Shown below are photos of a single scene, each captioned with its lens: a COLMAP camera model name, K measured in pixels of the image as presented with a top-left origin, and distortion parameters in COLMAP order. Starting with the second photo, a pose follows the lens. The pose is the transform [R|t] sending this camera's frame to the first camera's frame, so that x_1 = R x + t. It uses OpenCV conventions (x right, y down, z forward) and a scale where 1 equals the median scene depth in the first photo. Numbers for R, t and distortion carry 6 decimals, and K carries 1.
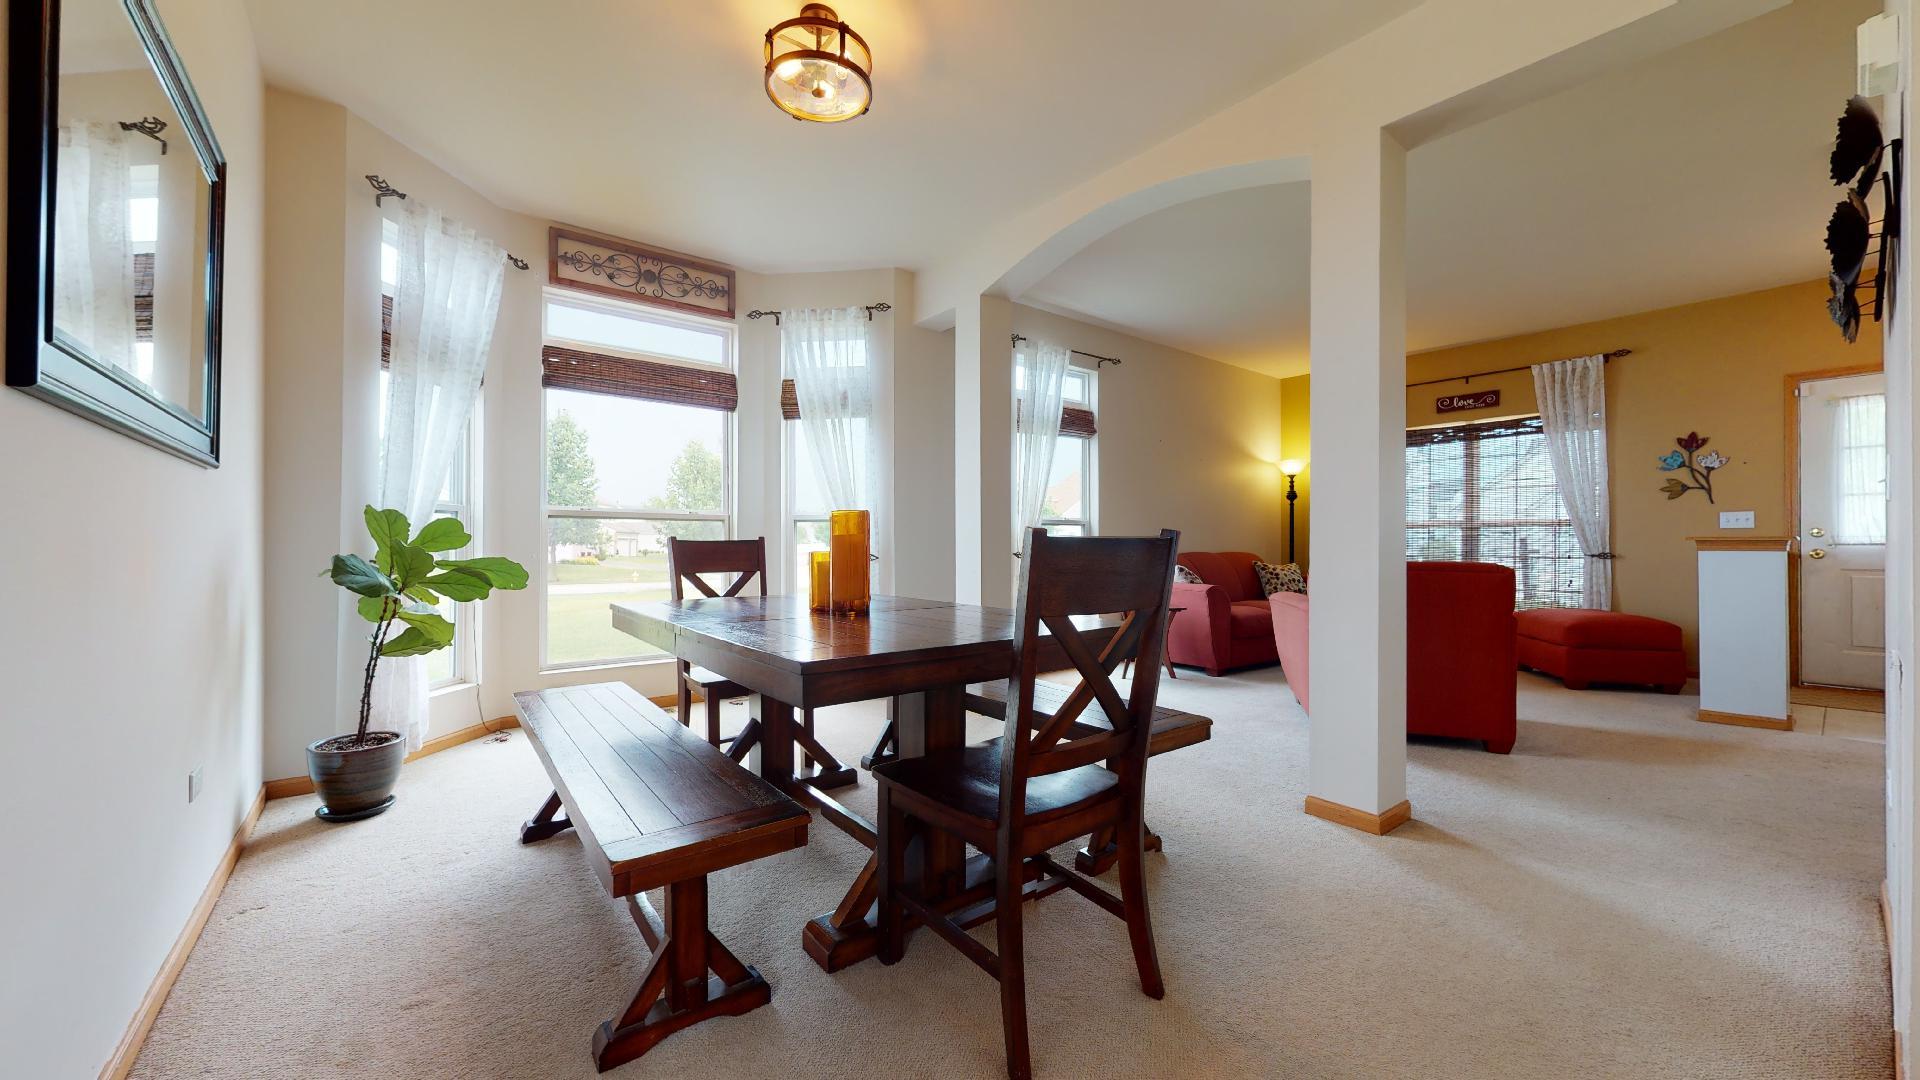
lens RADIAL K [[703.2, 0, 955.0], [0, 703.2, 542.5], [0, 0, 1]] dist [-0.003059, 0.000005]
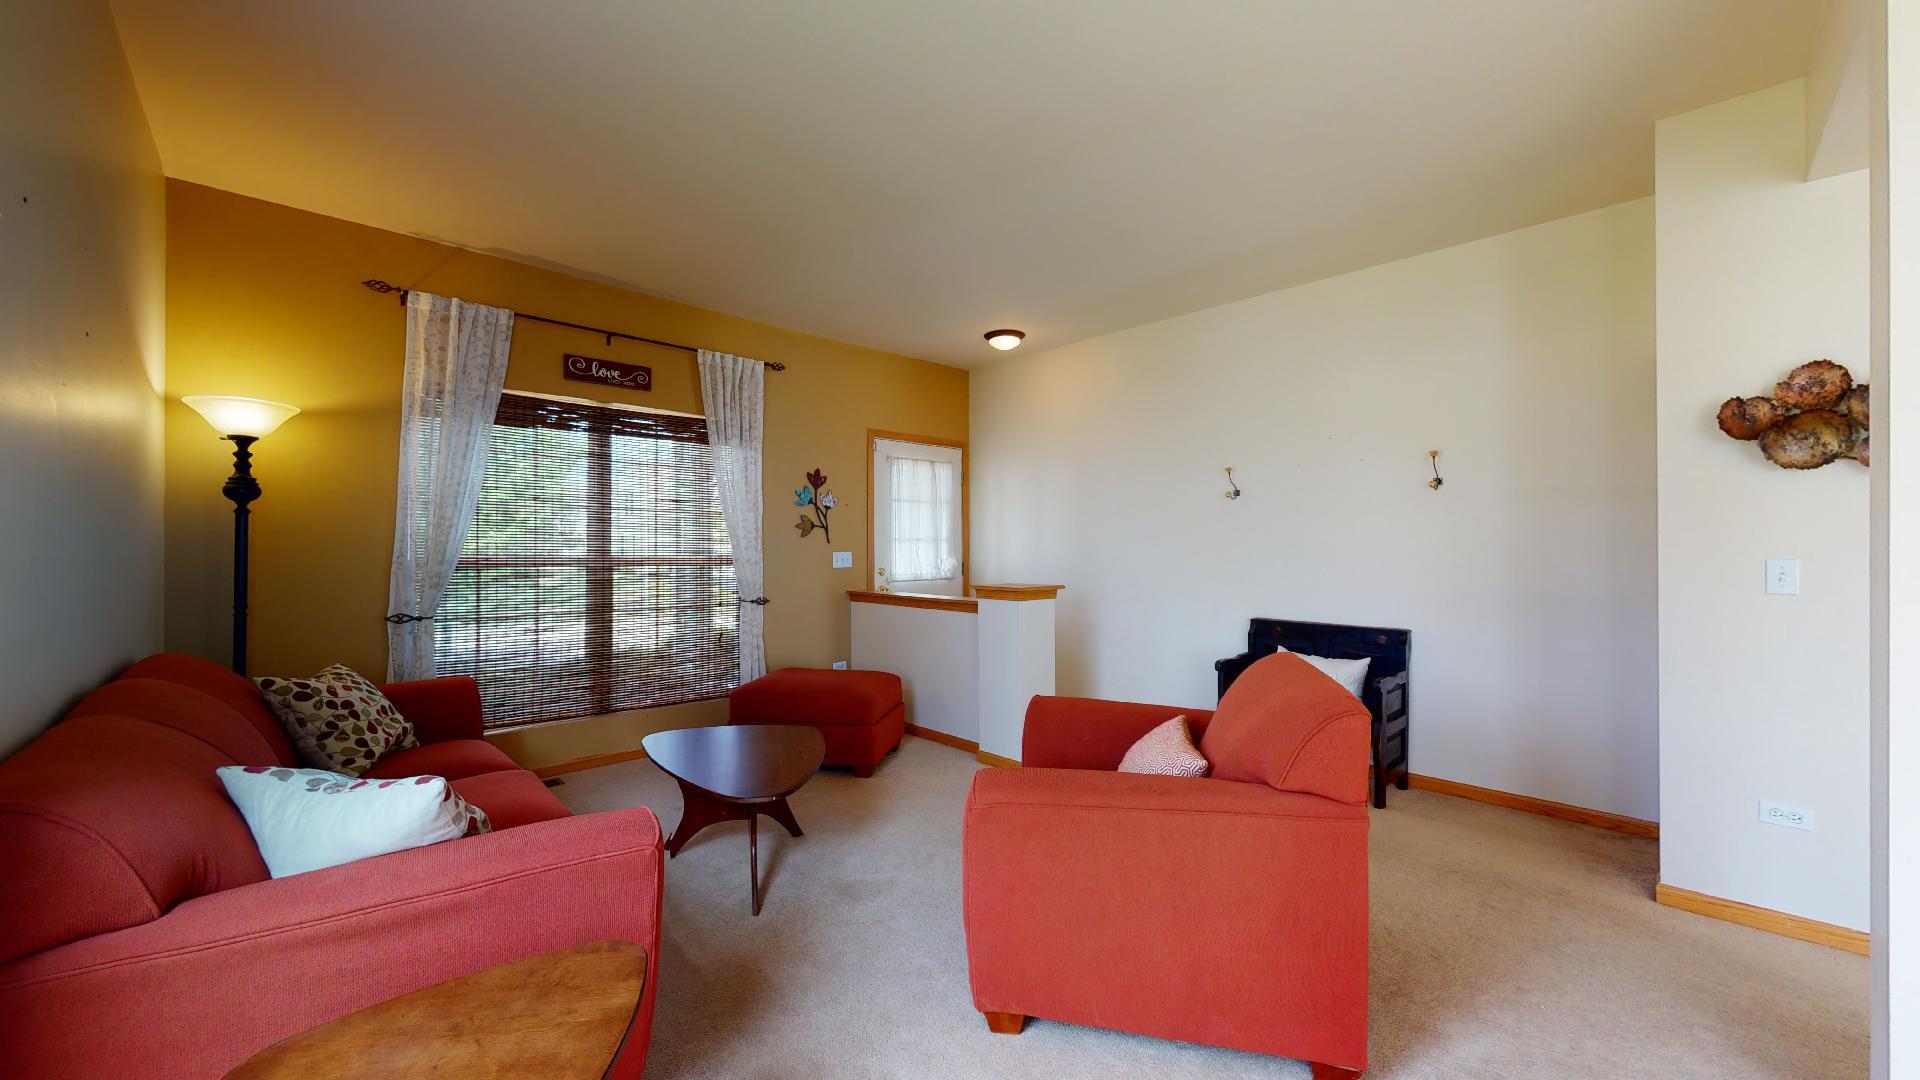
lens RADIAL K [[703.2, 0, 969.3], [0, 703.2, 540.9], [0, 0, 1]] dist [-0.003059, 0.000005]
pose [[-0.105549, 0.009962, 0.994364, 0.066845], [-0.000574, 0.999949, -0.010079, -0.049729], [-0.994414, -0.001635, -0.105538, 0.927304]]
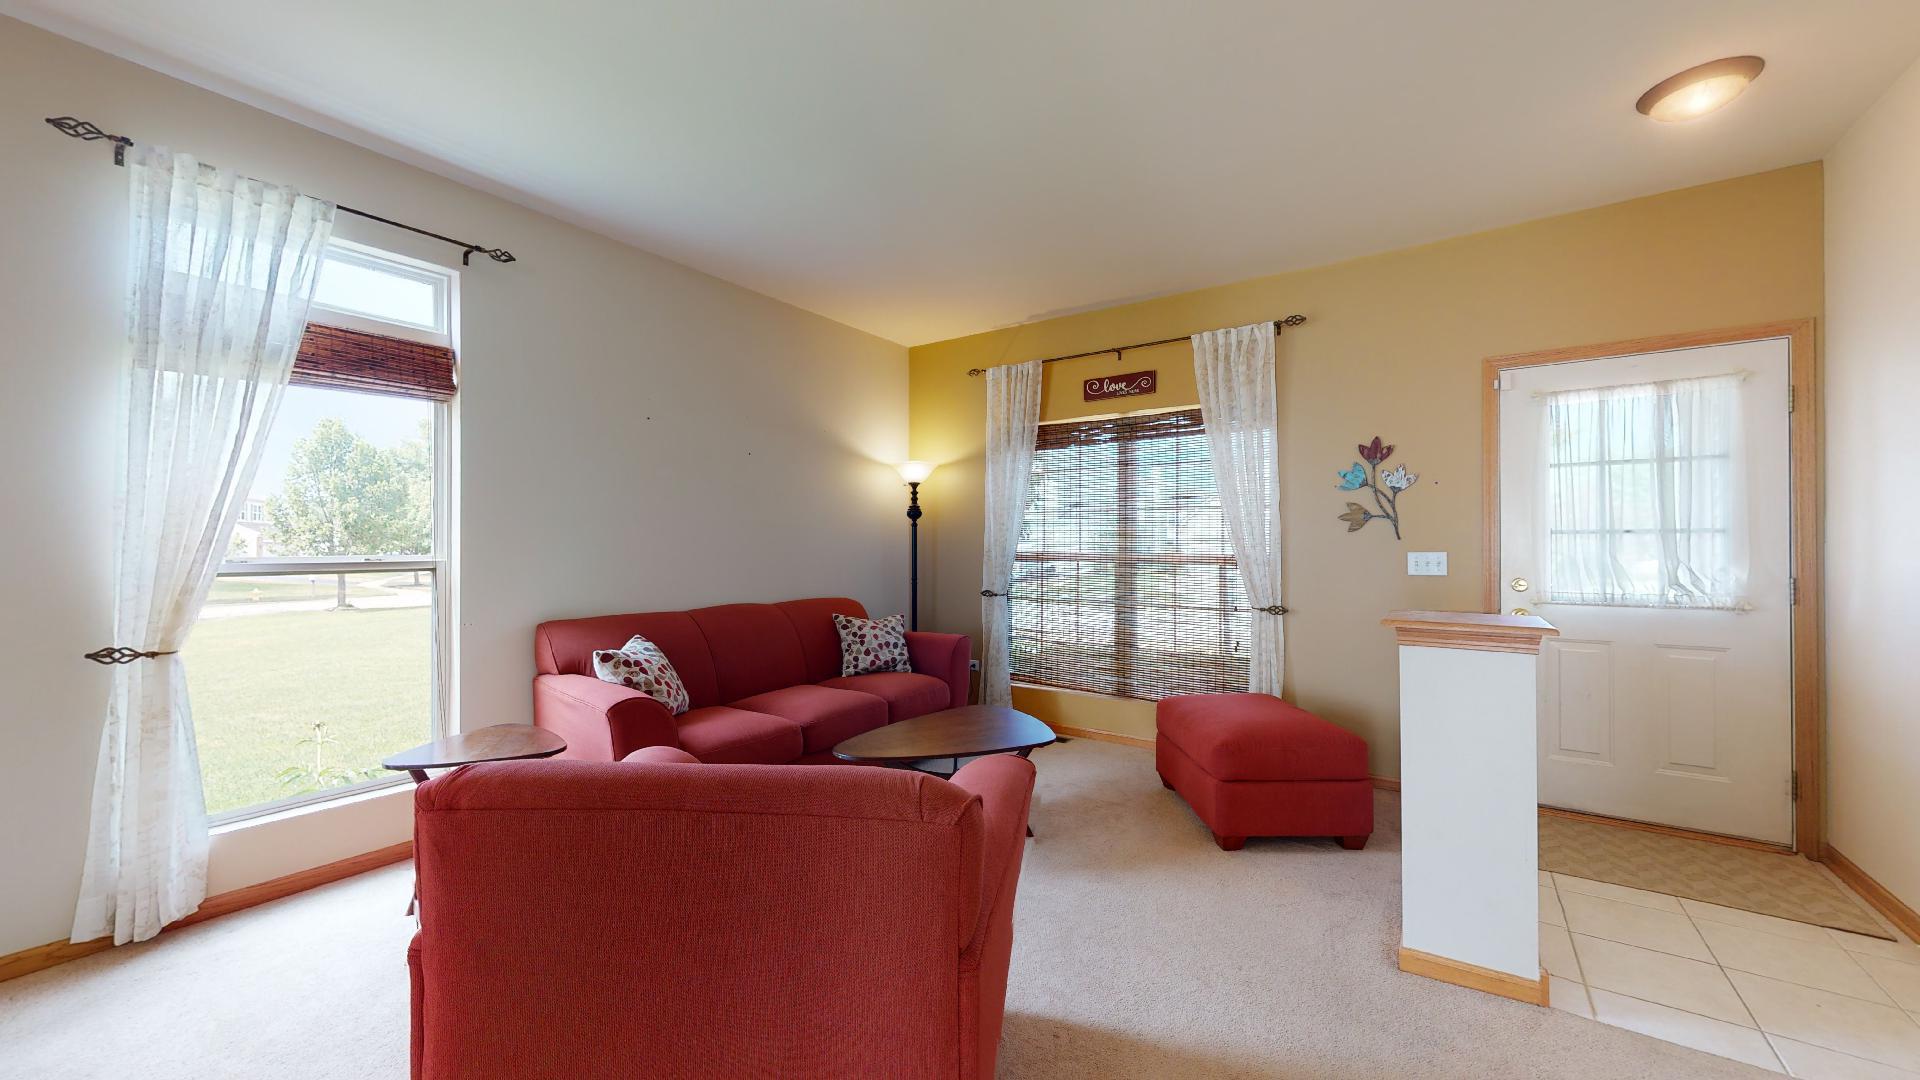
lens RADIAL K [[703.2, 0, 957.7], [0, 703.2, 543.8], [0, 0, 1]] dist [-0.003059, 0.000005]
pose [[0.956539, 0.001106, 0.291602, 0.461434], [-0.001039, 0.999999, -0.000387, -0.051442], [-0.291603, 0.000067, 0.956540, 0.464670]]
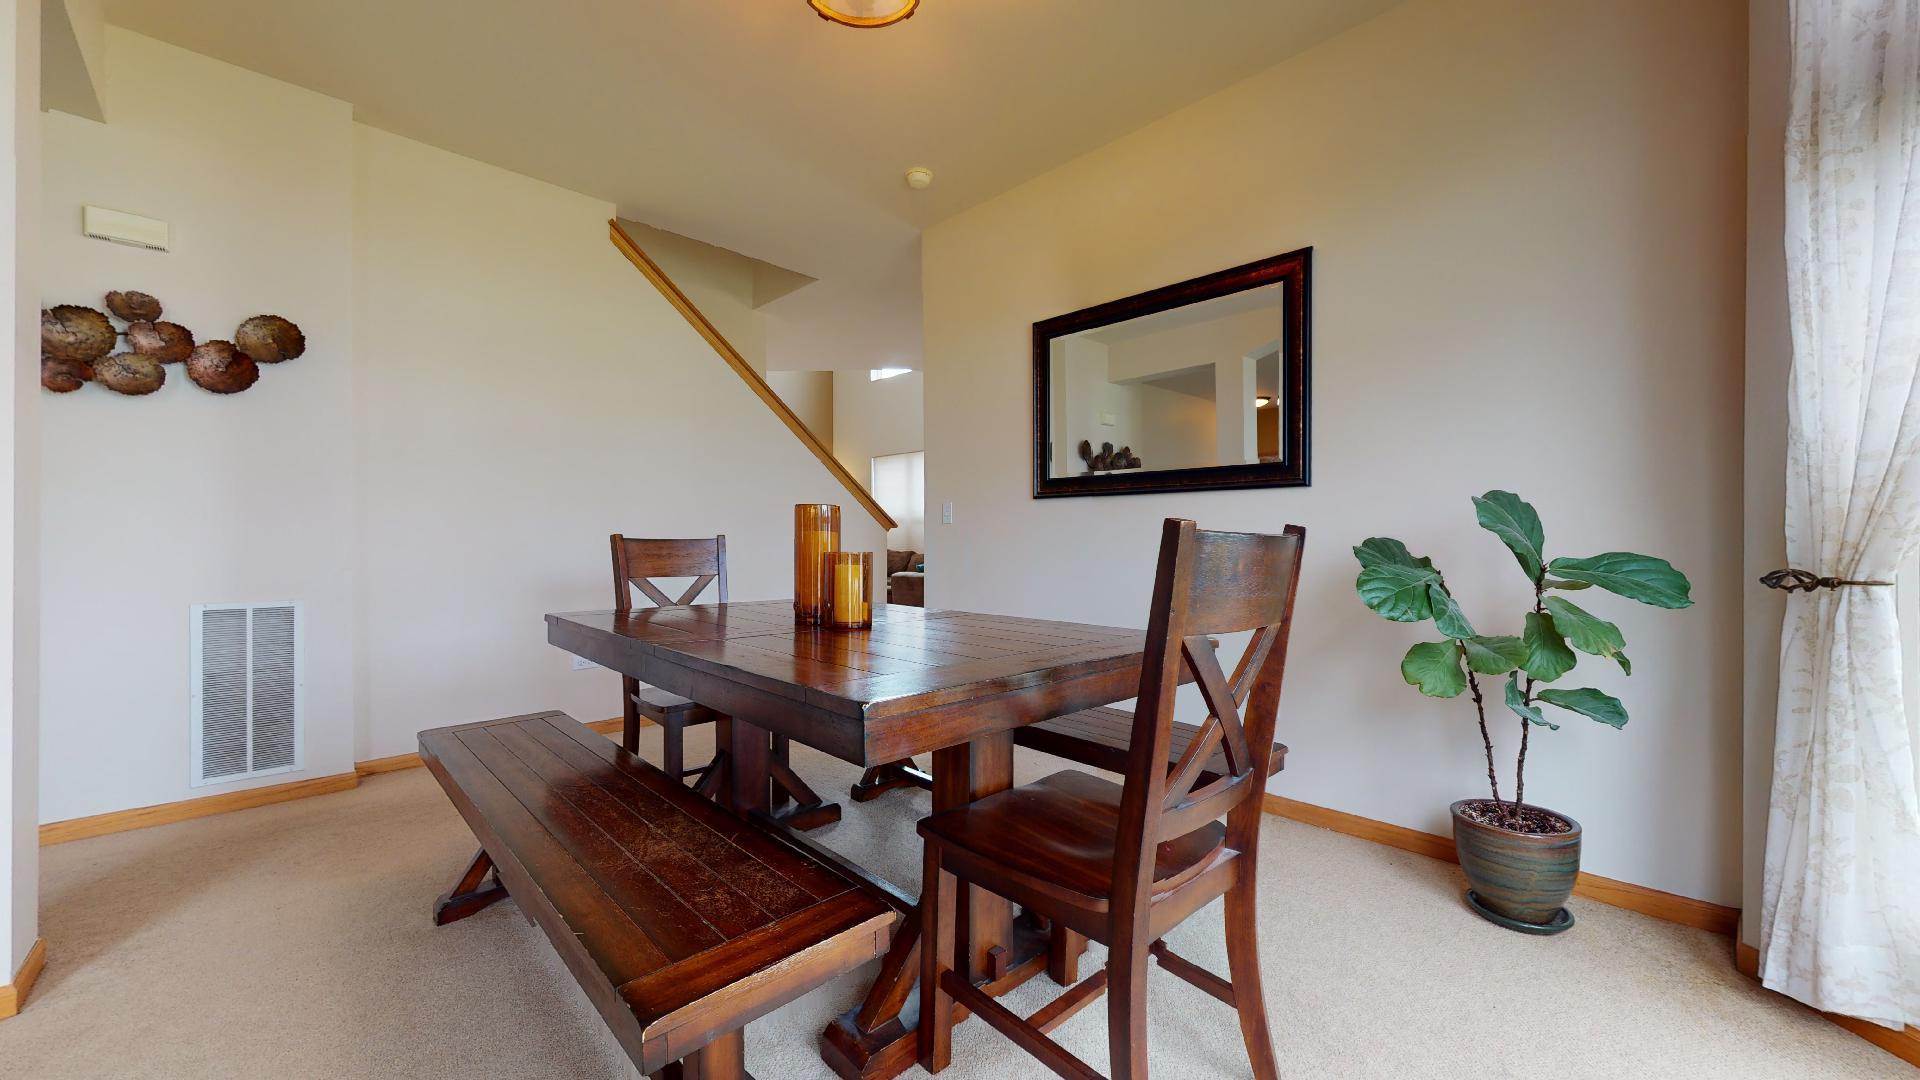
lens RADIAL K [[726.7, 0, 970.6], [0, 726.7, 537.5], [0, 0, 1]] dist [-0.001820, -0.000040]
pose [[0.995866, 0.006438, 0.090607, -0.032234], [-0.005385, 0.999915, -0.011866, 0.001808], [-0.090676, 0.011329, 0.995816, 0.044103]]
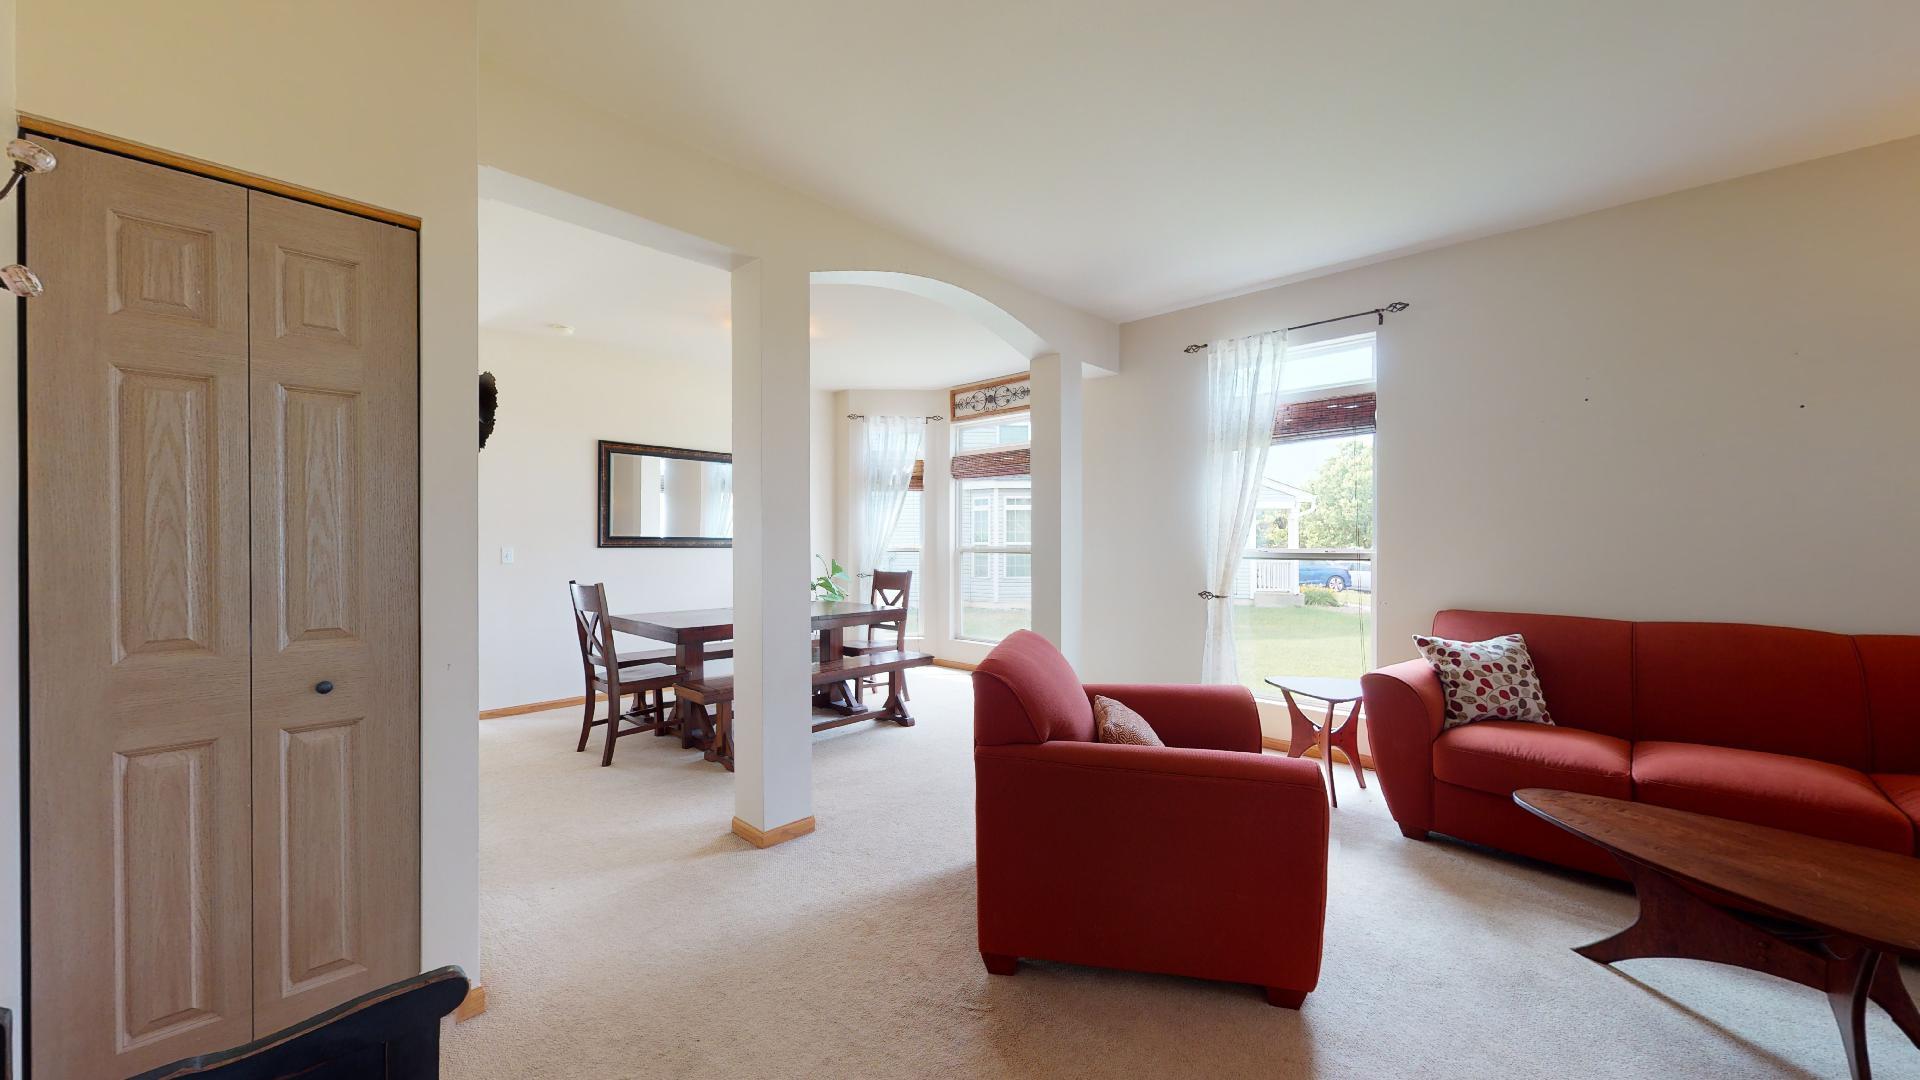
lens RADIAL K [[703.2, 0, 961.6], [0, 703.2, 543.1], [0, 0, 1]] dist [-0.003059, 0.000005]
pose [[0.146281, 0.003703, -0.989236, 0.926888], [0.003234, 0.999986, 0.004221, -0.053113], [0.989238, -0.003817, 0.146267, 0.588435]]
